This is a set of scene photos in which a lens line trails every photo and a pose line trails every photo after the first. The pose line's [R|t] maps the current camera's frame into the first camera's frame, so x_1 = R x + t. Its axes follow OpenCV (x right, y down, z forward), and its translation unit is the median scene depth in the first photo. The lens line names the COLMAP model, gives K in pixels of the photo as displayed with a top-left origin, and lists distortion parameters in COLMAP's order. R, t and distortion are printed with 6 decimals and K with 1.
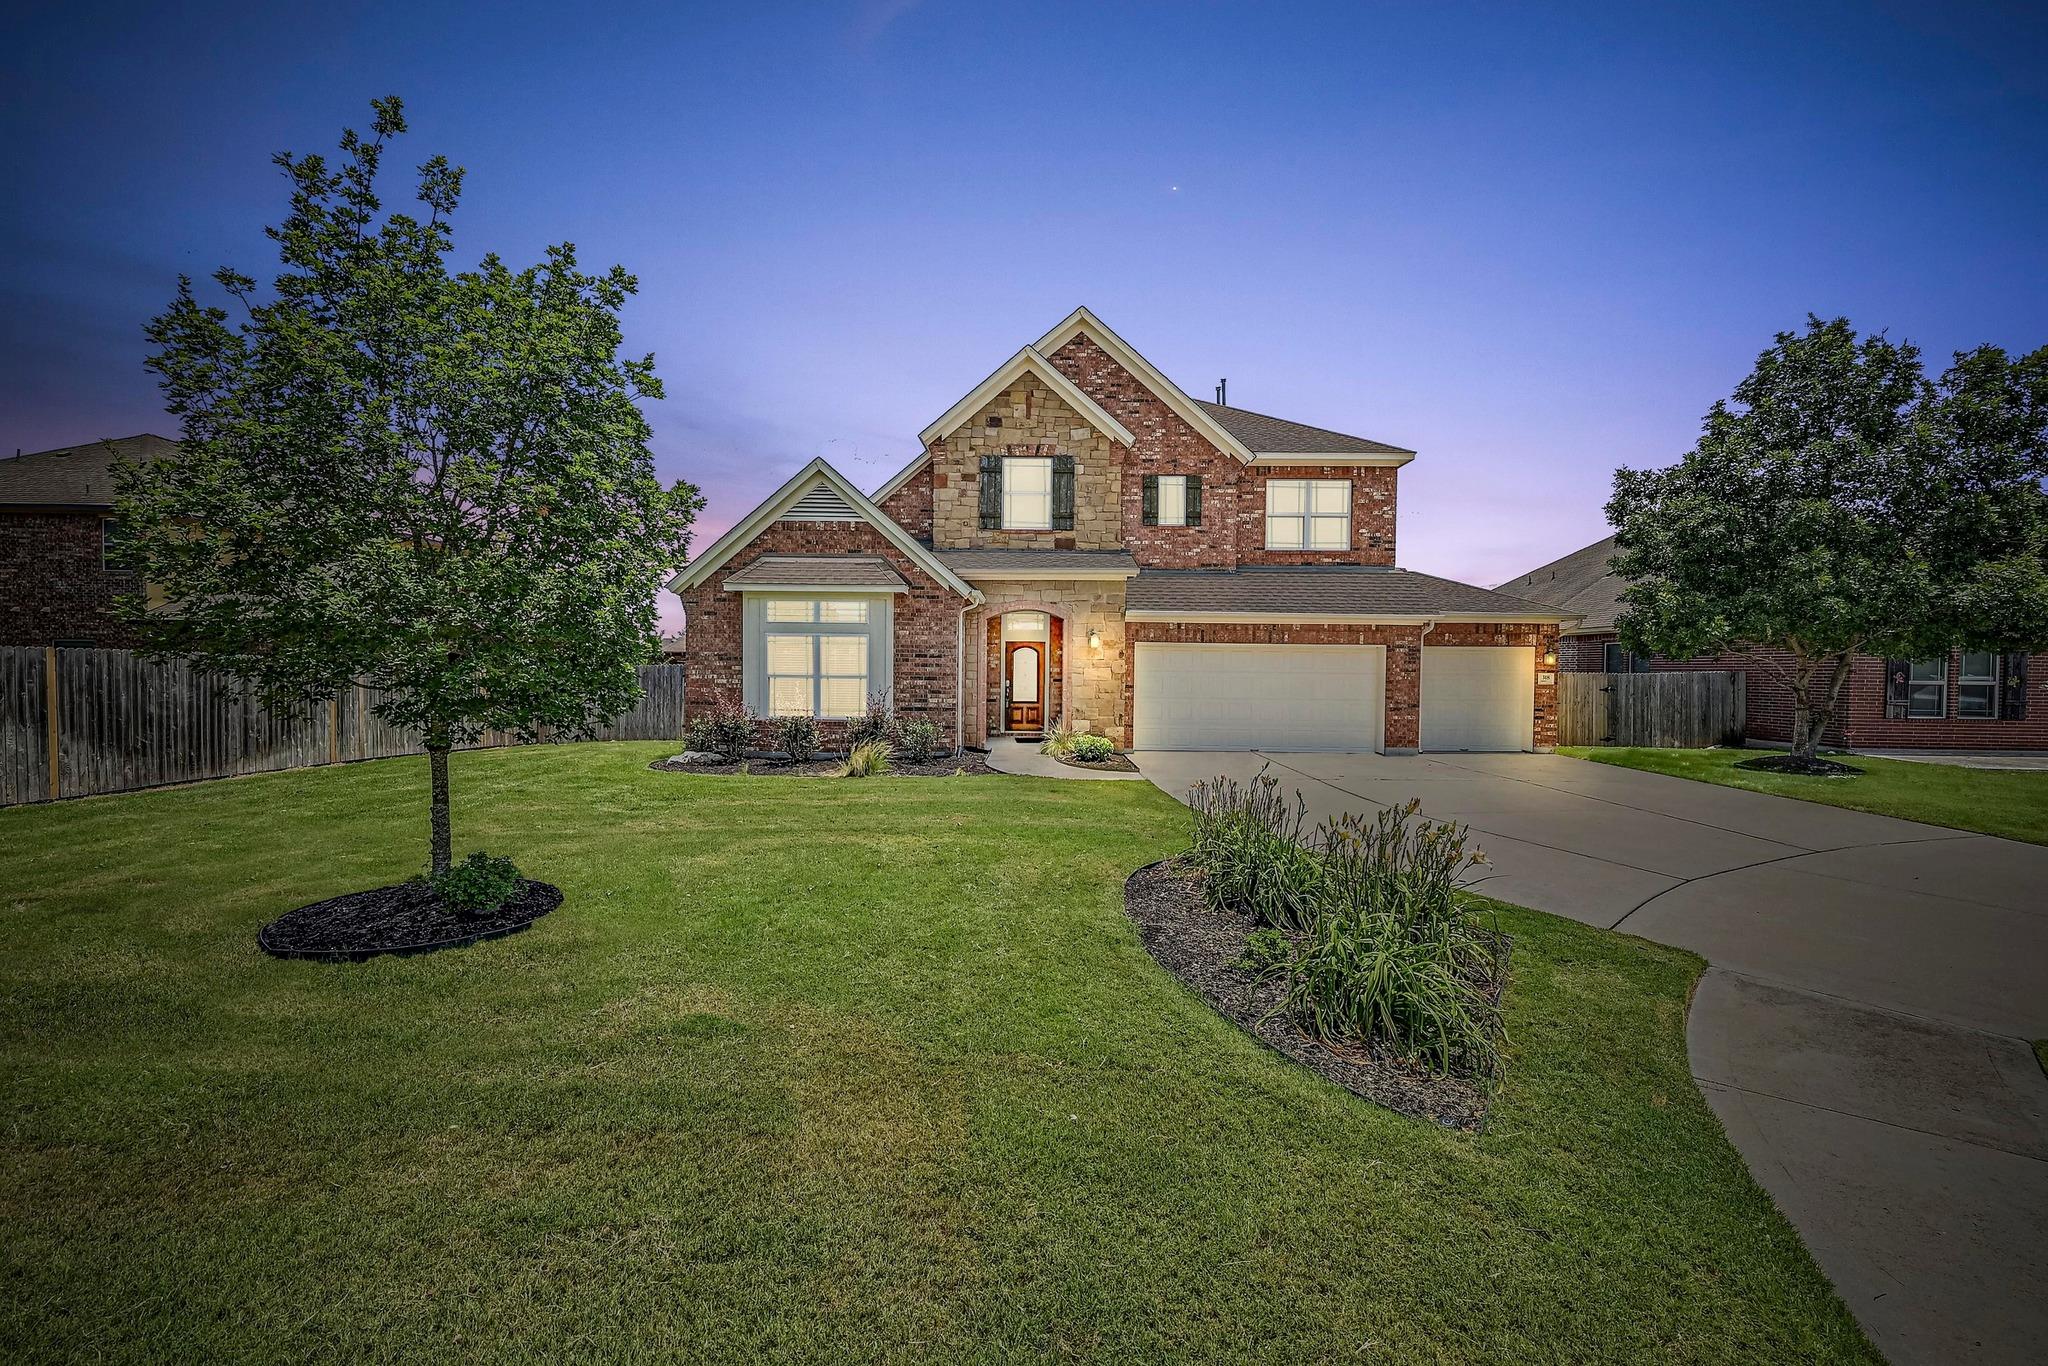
lens RADIAL K [[804.3, 0, 1031.3], [0, 804.3, 686.2], [0, 0, 1]] dist [-0.001372, -0.000210]
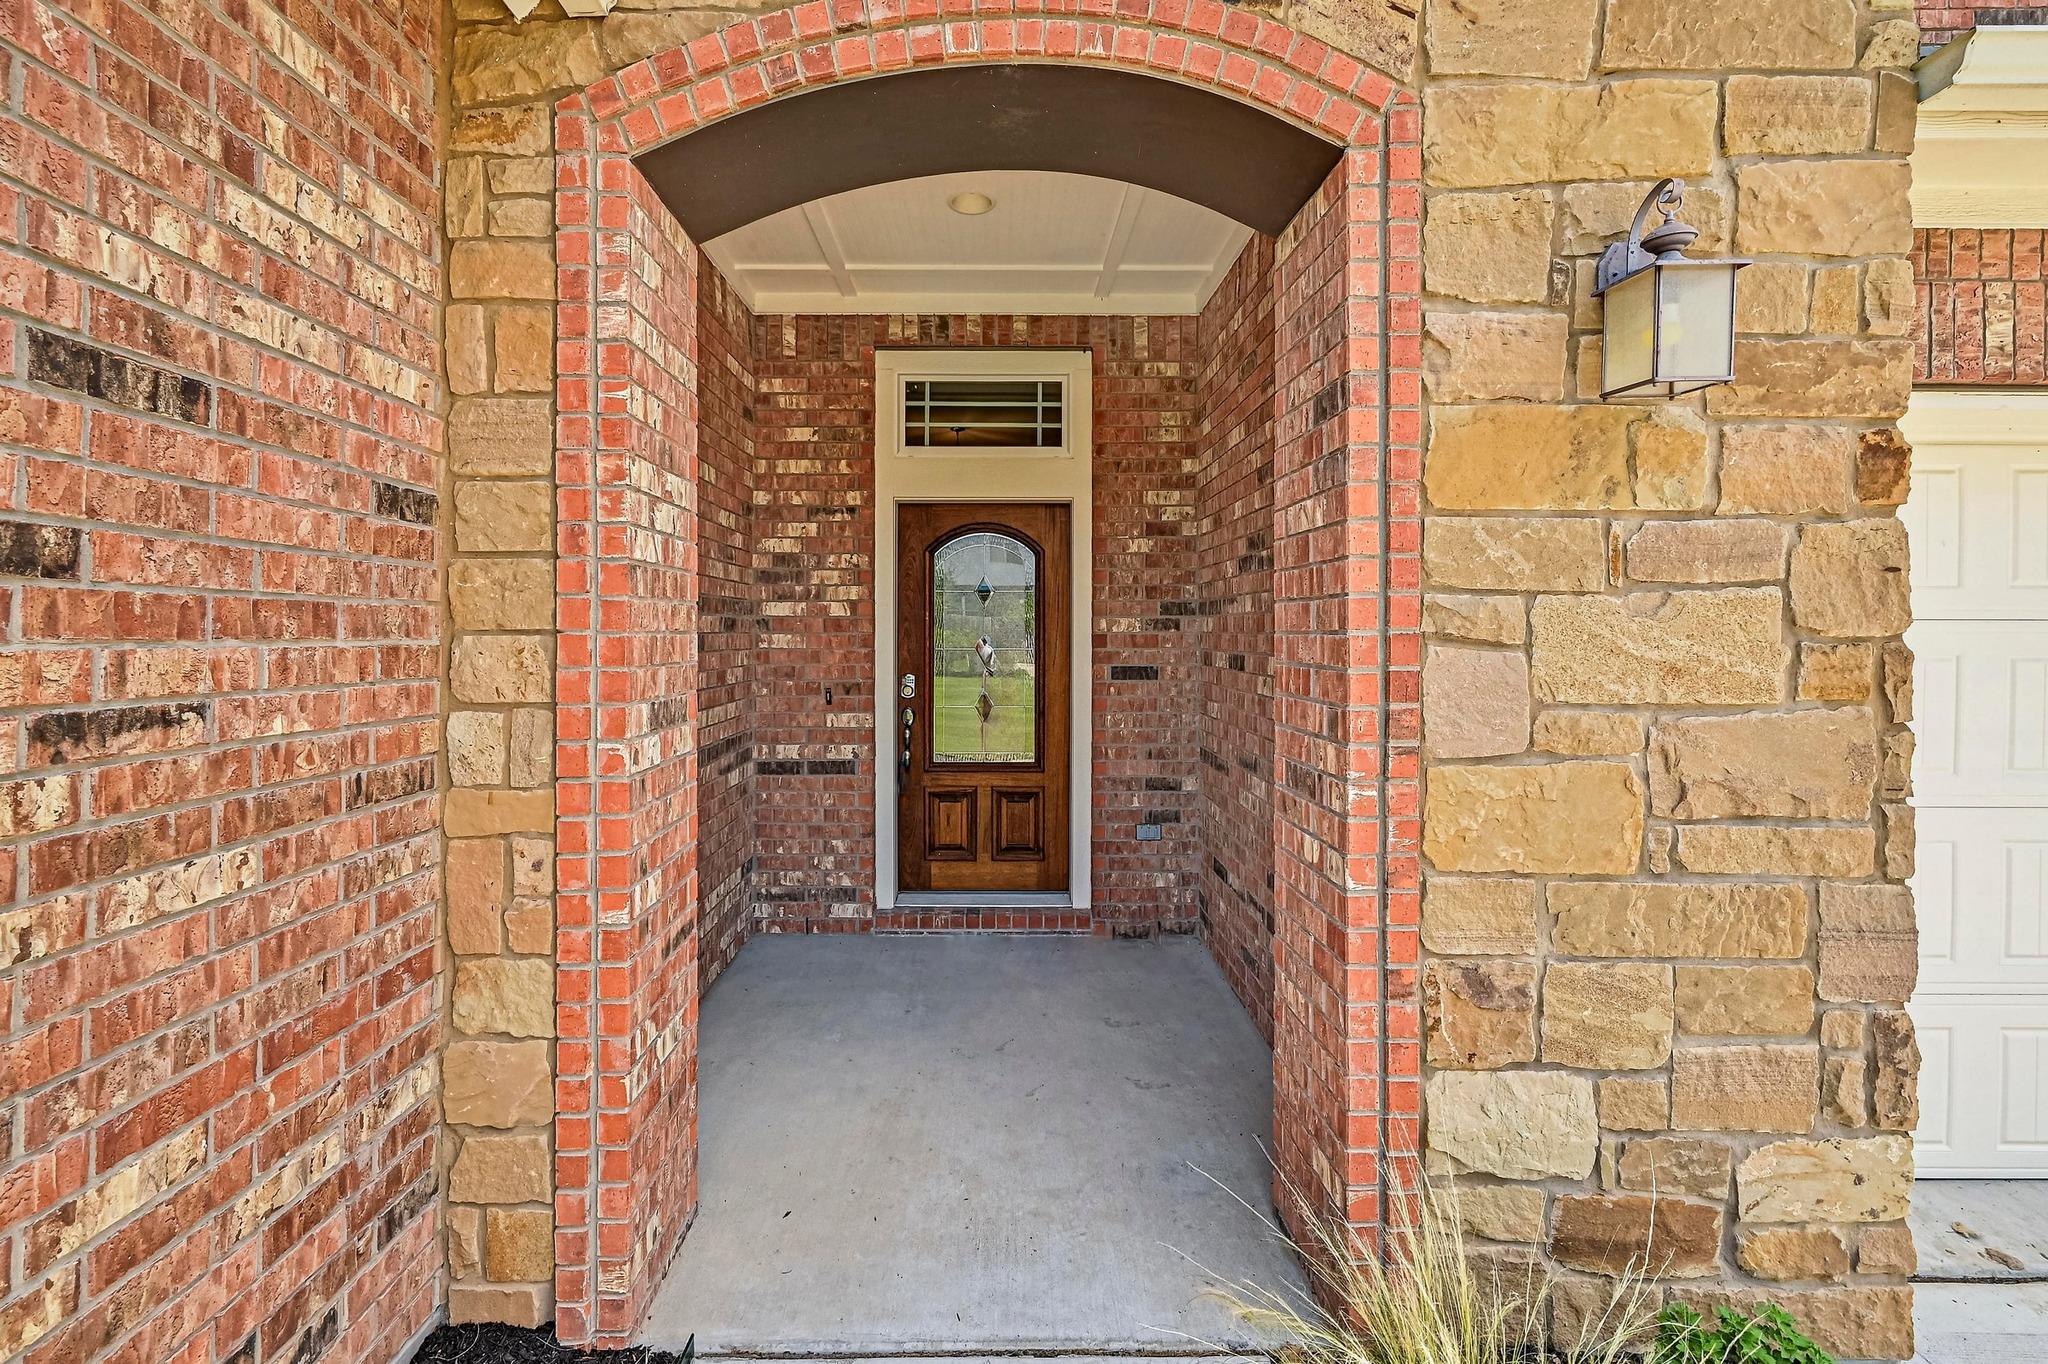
lens RADIAL K [[804.3, 0, 1003.8], [0, 804.3, 647.7], [0, 0, 1]] dist [-0.001372, -0.000210]
pose [[0.999745, -0.011277, 0.019544, -0.007240], [0.011373, 0.999924, -0.004808, -0.014676], [-0.019489, 0.005029, 0.999797, 0.841531]]
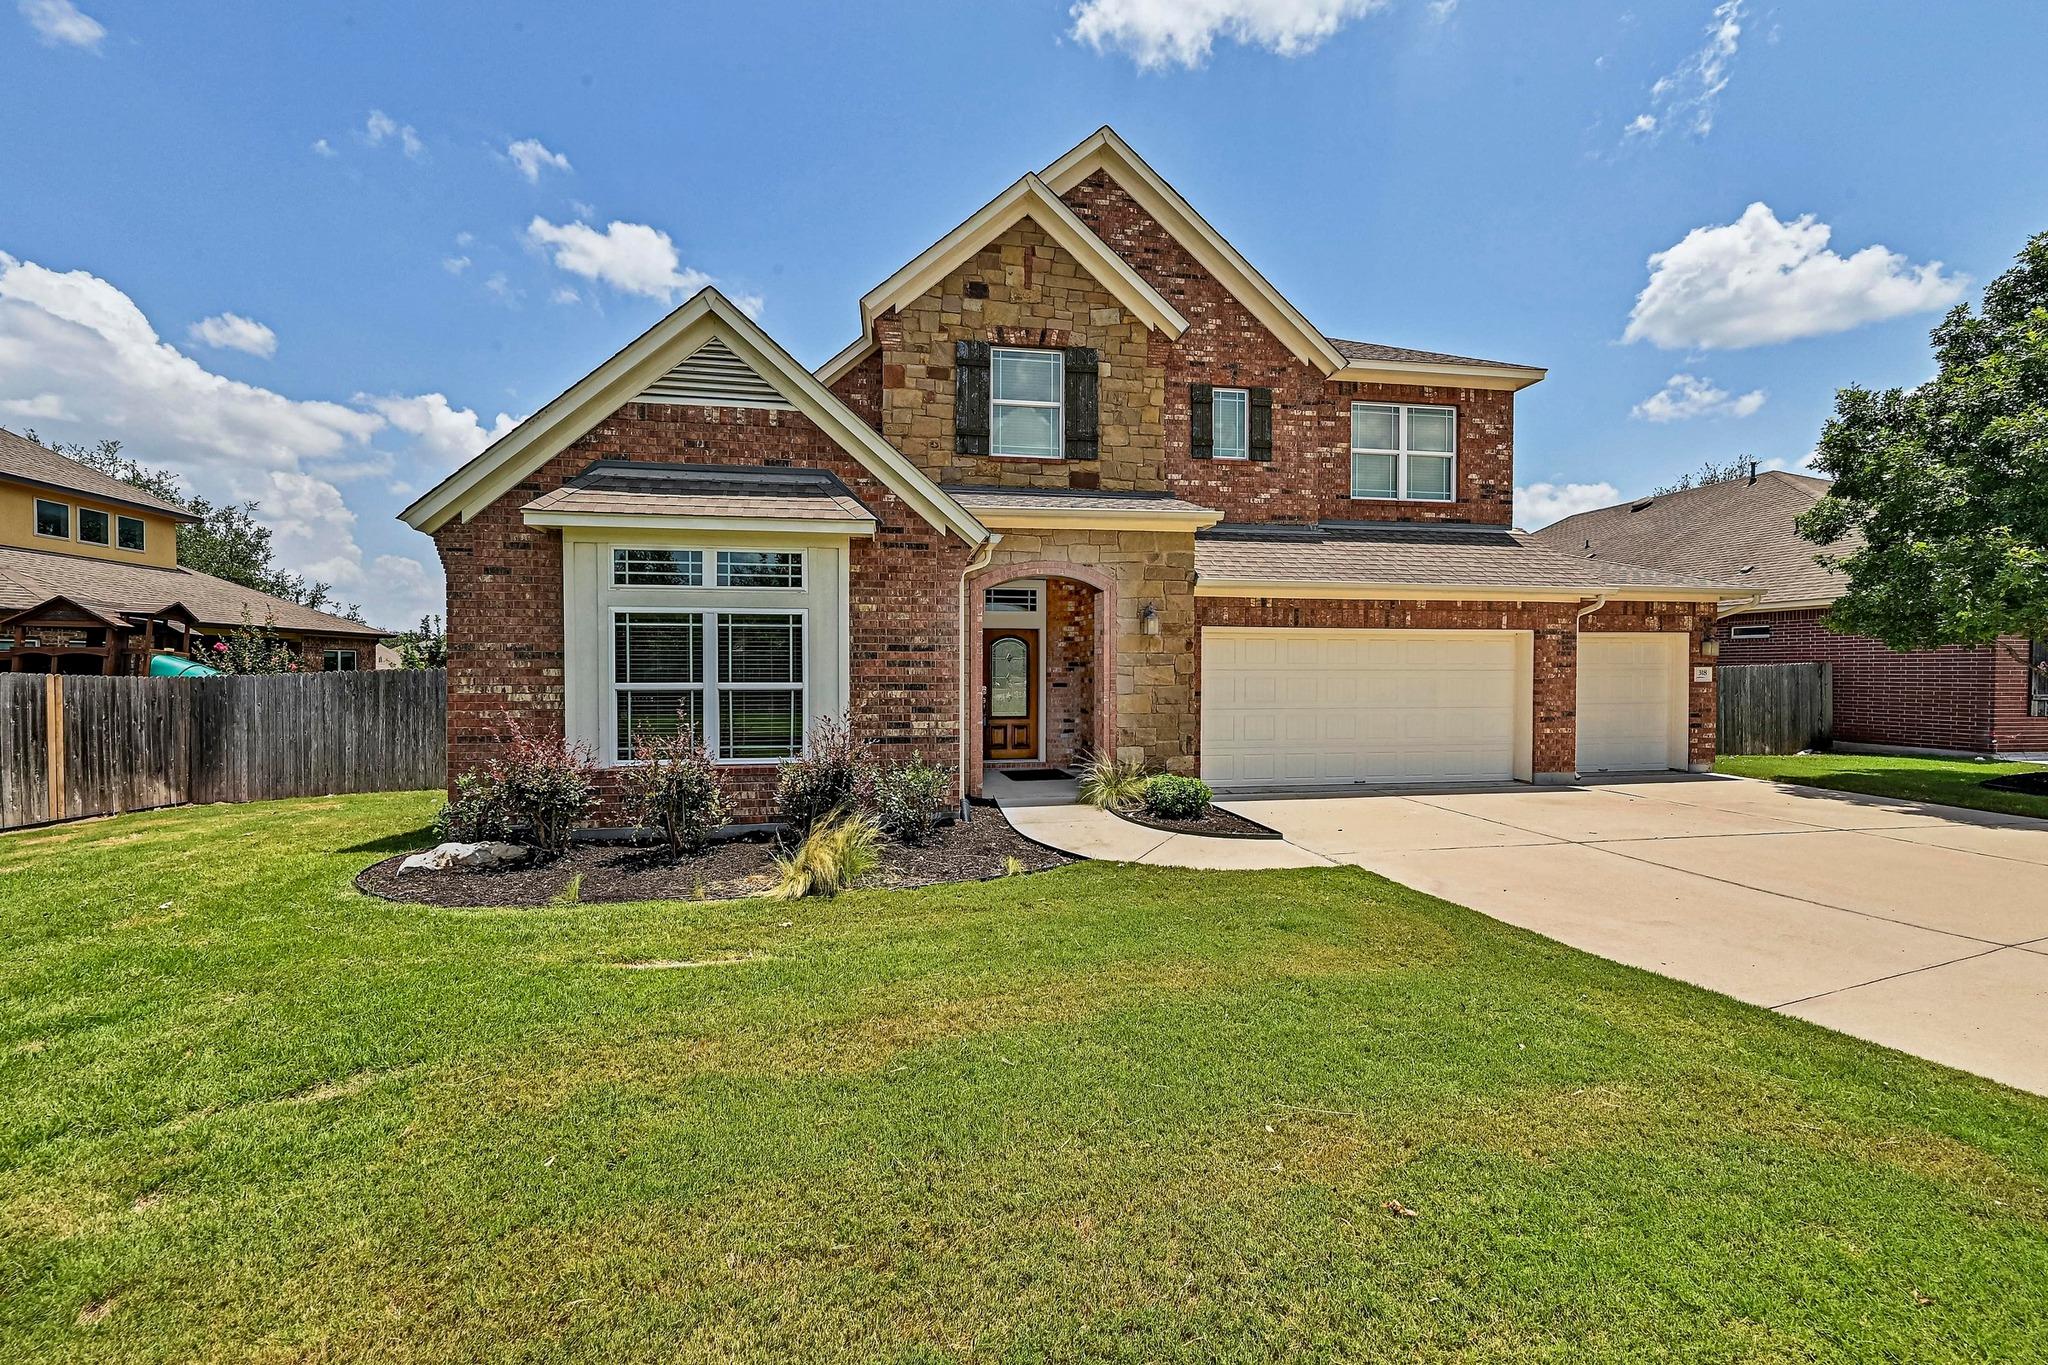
lens RADIAL K [[804.3, 0, 1018.3], [0, 804.3, 678.7], [0, 0, 1]] dist [-0.001372, -0.000210]
pose [[0.984477, -0.012991, 0.175031, -0.131290], [0.014427, 0.999872, -0.006938, -0.008957], [-0.174918, 0.009356, 0.984539, 0.356248]]
